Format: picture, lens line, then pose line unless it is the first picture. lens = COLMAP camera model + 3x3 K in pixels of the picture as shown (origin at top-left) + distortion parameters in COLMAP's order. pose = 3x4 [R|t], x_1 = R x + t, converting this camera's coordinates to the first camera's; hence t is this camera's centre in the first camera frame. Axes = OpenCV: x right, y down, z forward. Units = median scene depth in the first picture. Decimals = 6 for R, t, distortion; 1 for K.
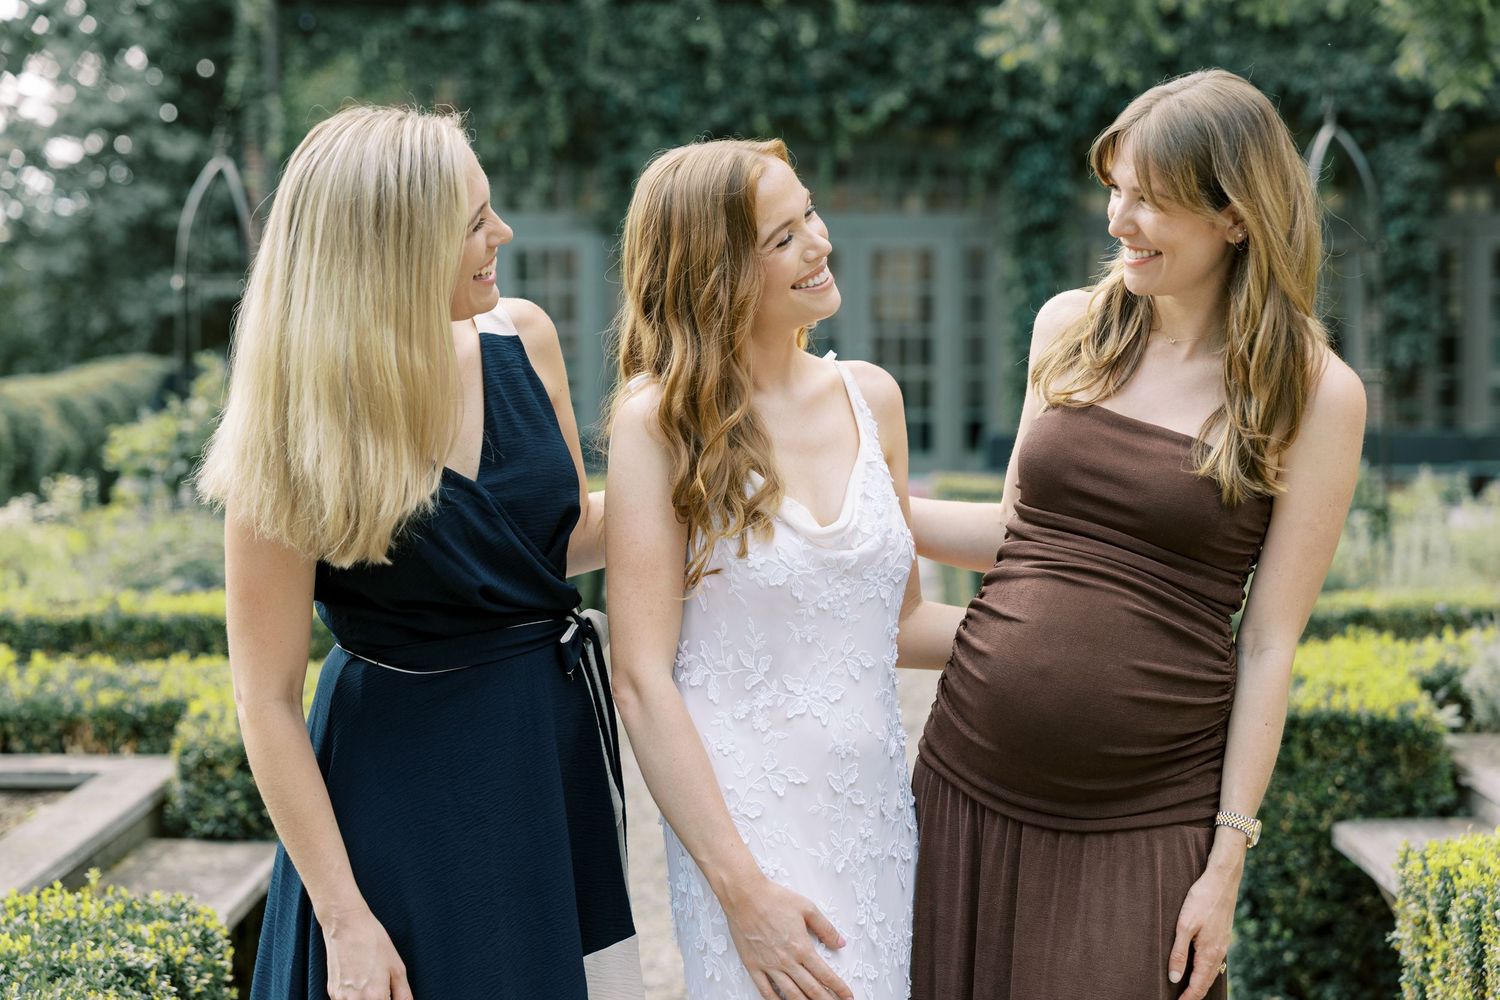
lens RADIAL K [[2757.2, 0, 750.0], [0, 2757.2, 500.0], [0, 0, 1]] dist [0.038851, -0.127718]
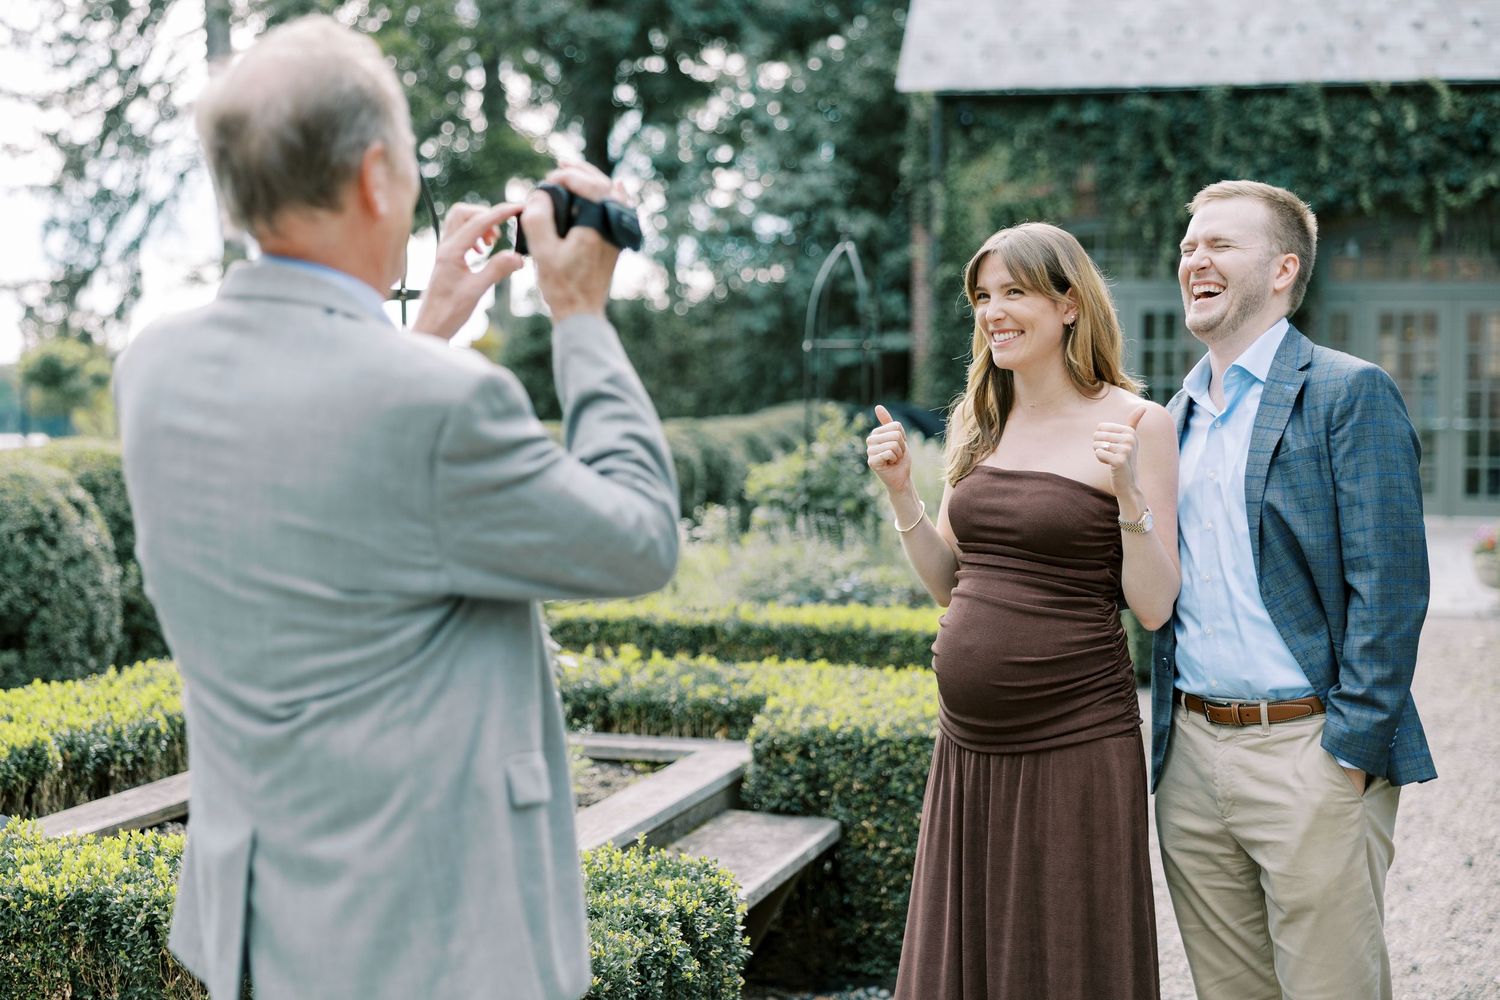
lens RADIAL K [[2395.9, 0, 750.0], [0, 2395.9, 500.0], [0, 0, 1]] dist [-0.053199, 0.160420]
pose [[0.966296, 0.023696, -0.256342, 0.043887], [-0.026293, 0.999632, -0.006706, -0.004851], [0.256089, 0.013220, 0.966563, -0.011976]]
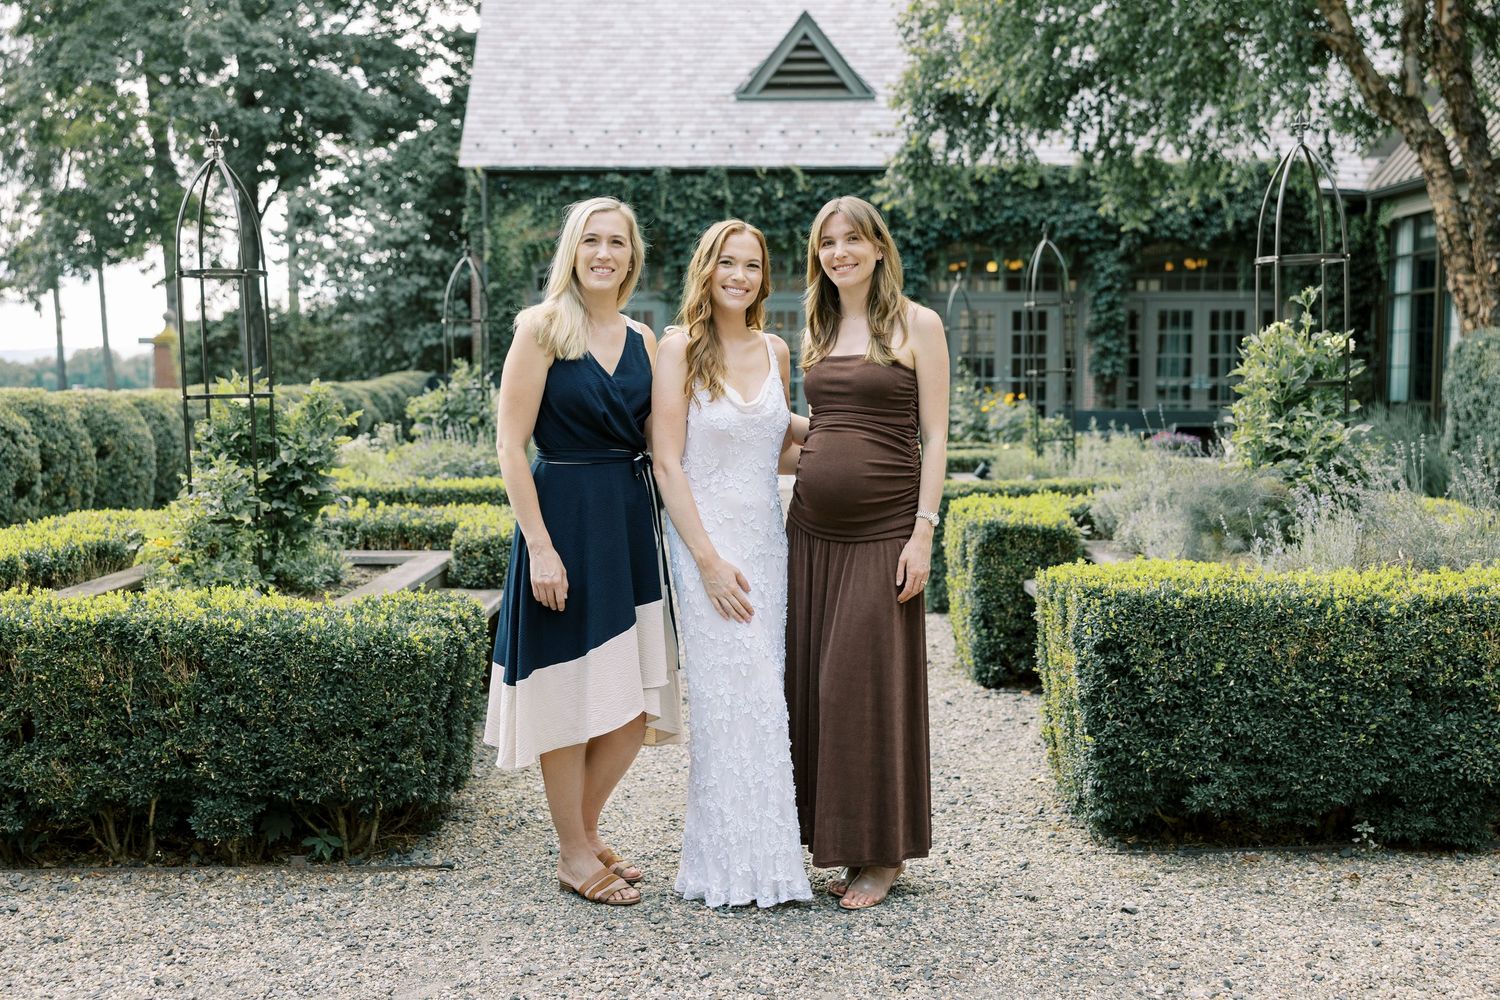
lens RADIAL K [[1573.1, 0, 750.0], [0, 1573.1, 500.0], [0, 0, 1]] dist [0.005490, -0.000836]
pose [[0.999997, -0.000999, -0.002032, 0.009483], [0.001049, 0.999690, 0.024867, 0.022240], [0.002006, -0.024869, 0.999689, -0.115271]]
